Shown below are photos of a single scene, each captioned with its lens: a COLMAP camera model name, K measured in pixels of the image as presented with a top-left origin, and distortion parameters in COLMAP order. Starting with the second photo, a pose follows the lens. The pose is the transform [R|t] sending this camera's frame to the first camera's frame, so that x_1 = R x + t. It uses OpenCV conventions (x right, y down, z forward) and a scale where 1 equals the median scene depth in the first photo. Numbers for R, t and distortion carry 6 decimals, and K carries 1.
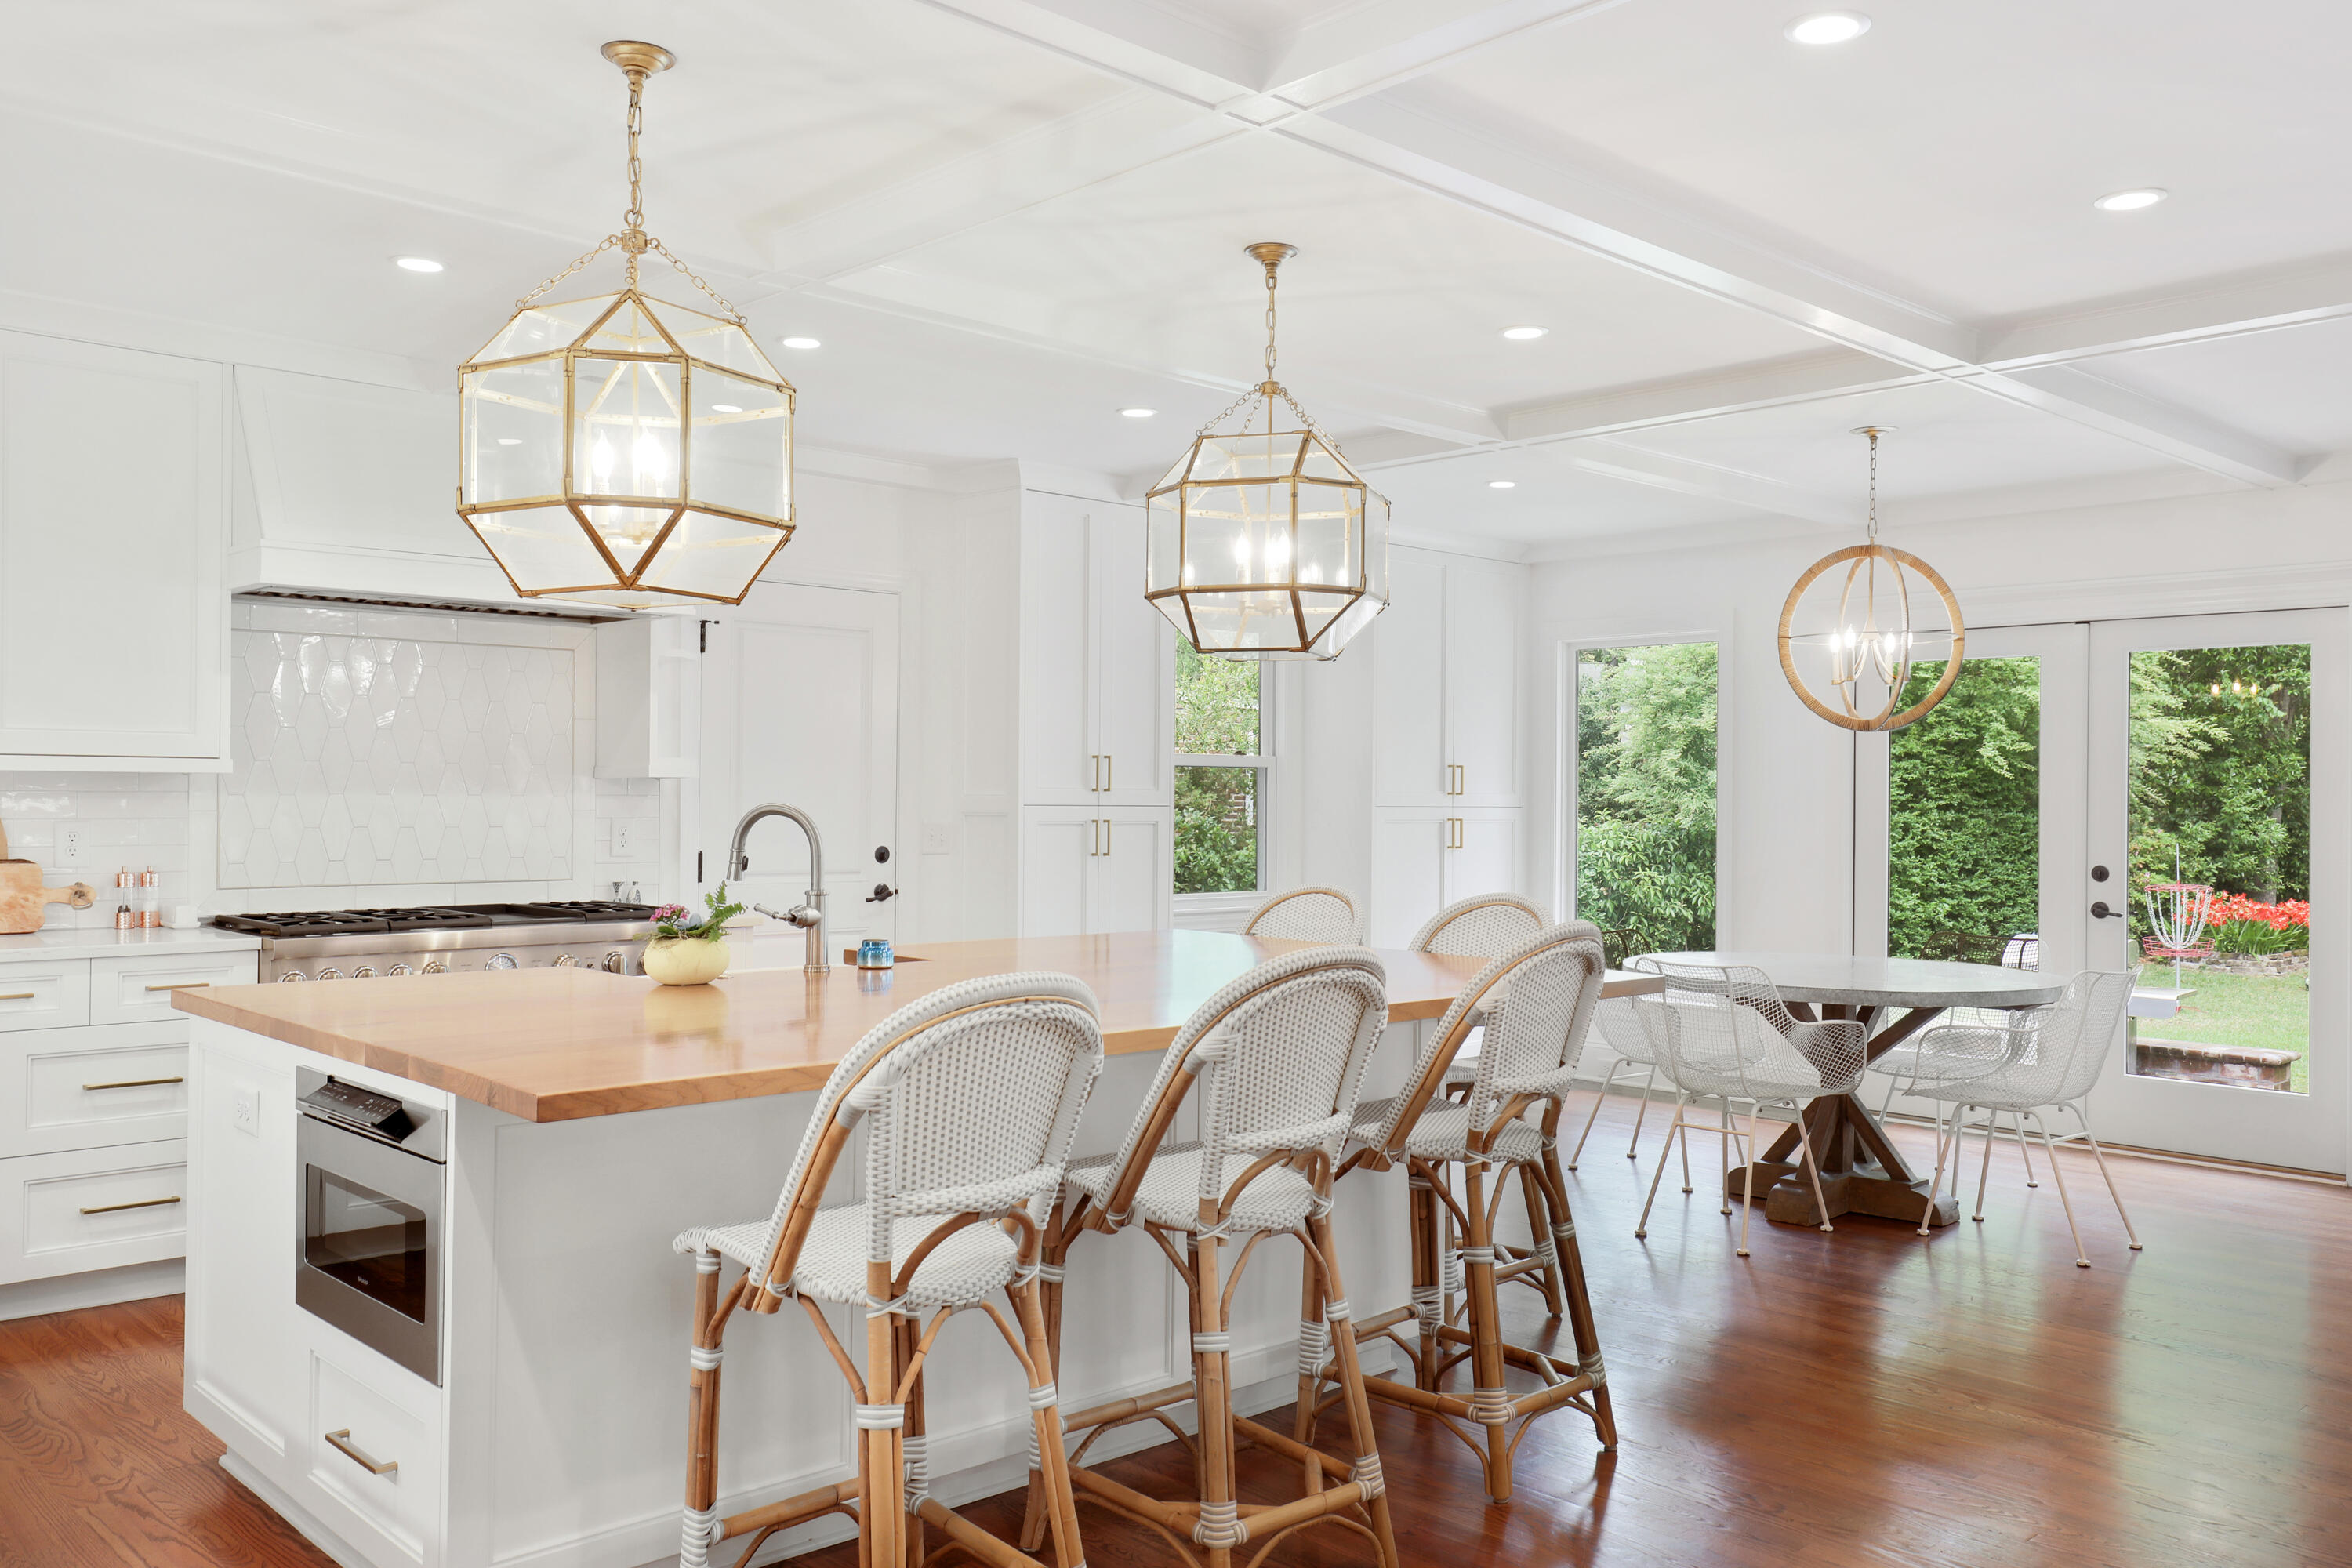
lens RADIAL K [[2029.4, 0, 1120.6], [0, 2029.4, 795.0], [0, 0, 1]] dist [0.030154, 0.003812]
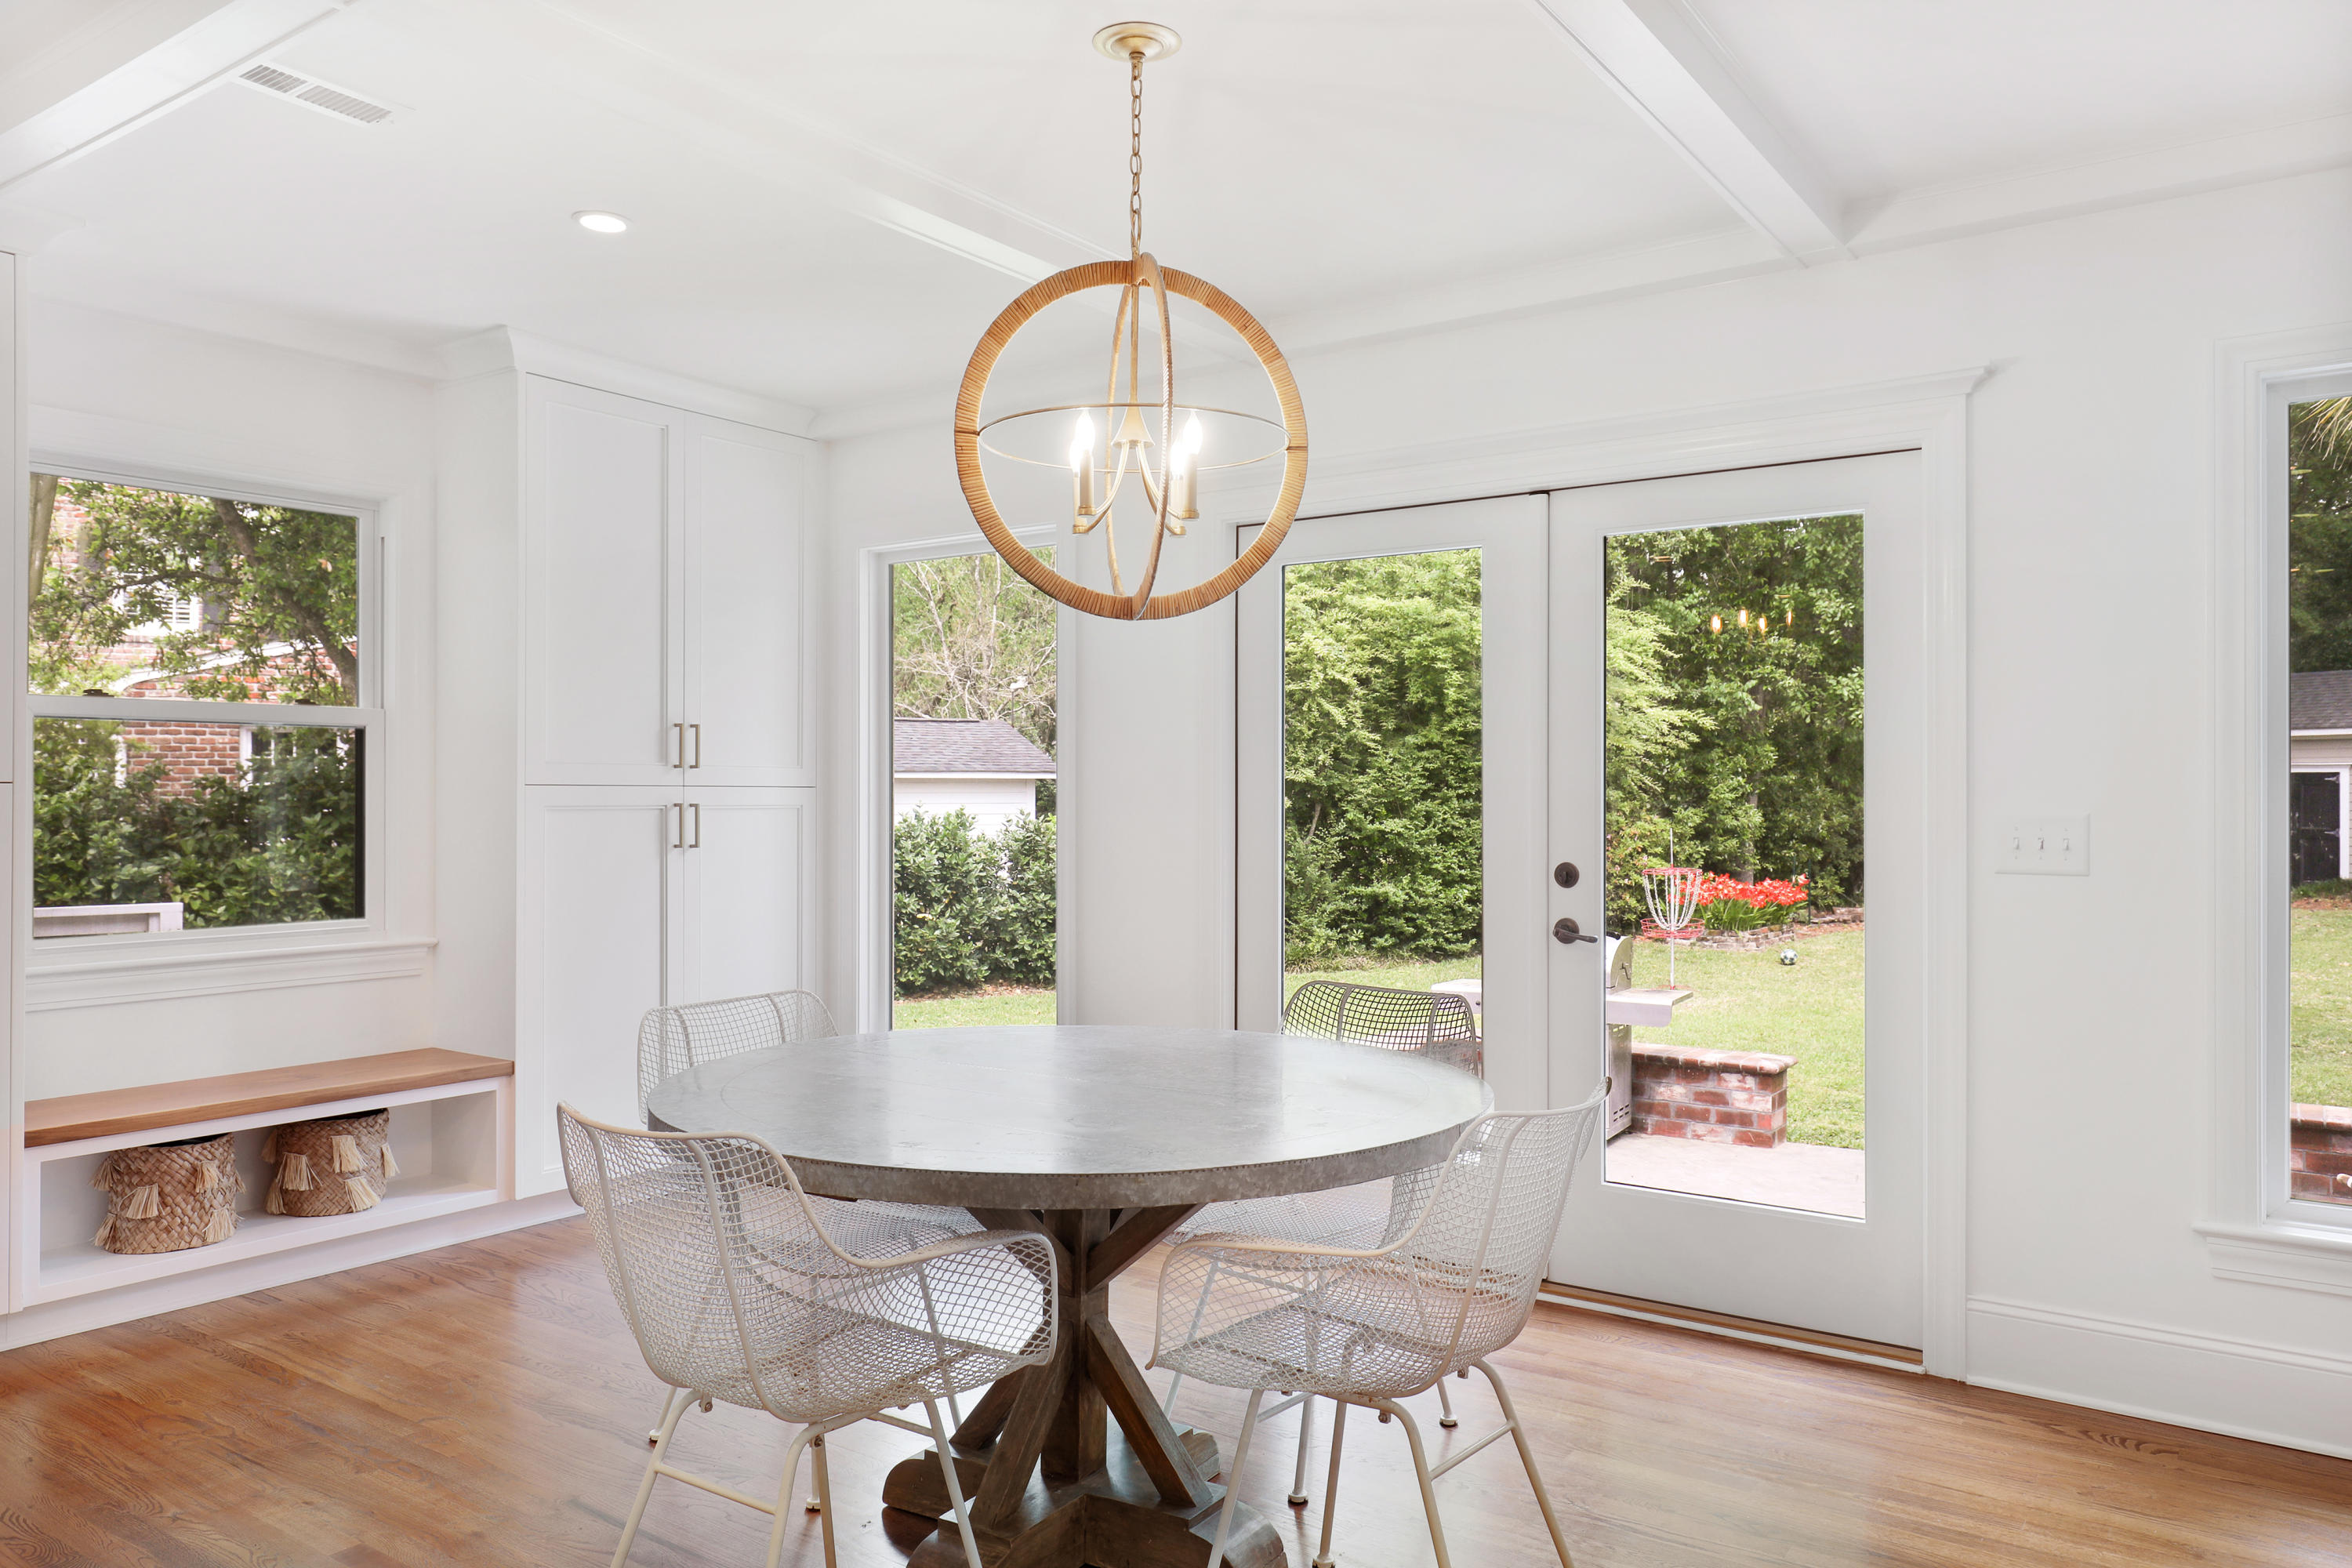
lens RADIAL K [[1638.8, 0, 1182.7], [0, 1638.8, 801.0], [0, 0, 1]] dist [0.010005, -0.001597]
pose [[0.982323, -0.008050, 0.187019, 0.110208], [0.007659, 0.999967, 0.002814, 0.005189], [-0.187035, -0.001332, 0.982352, 0.214539]]
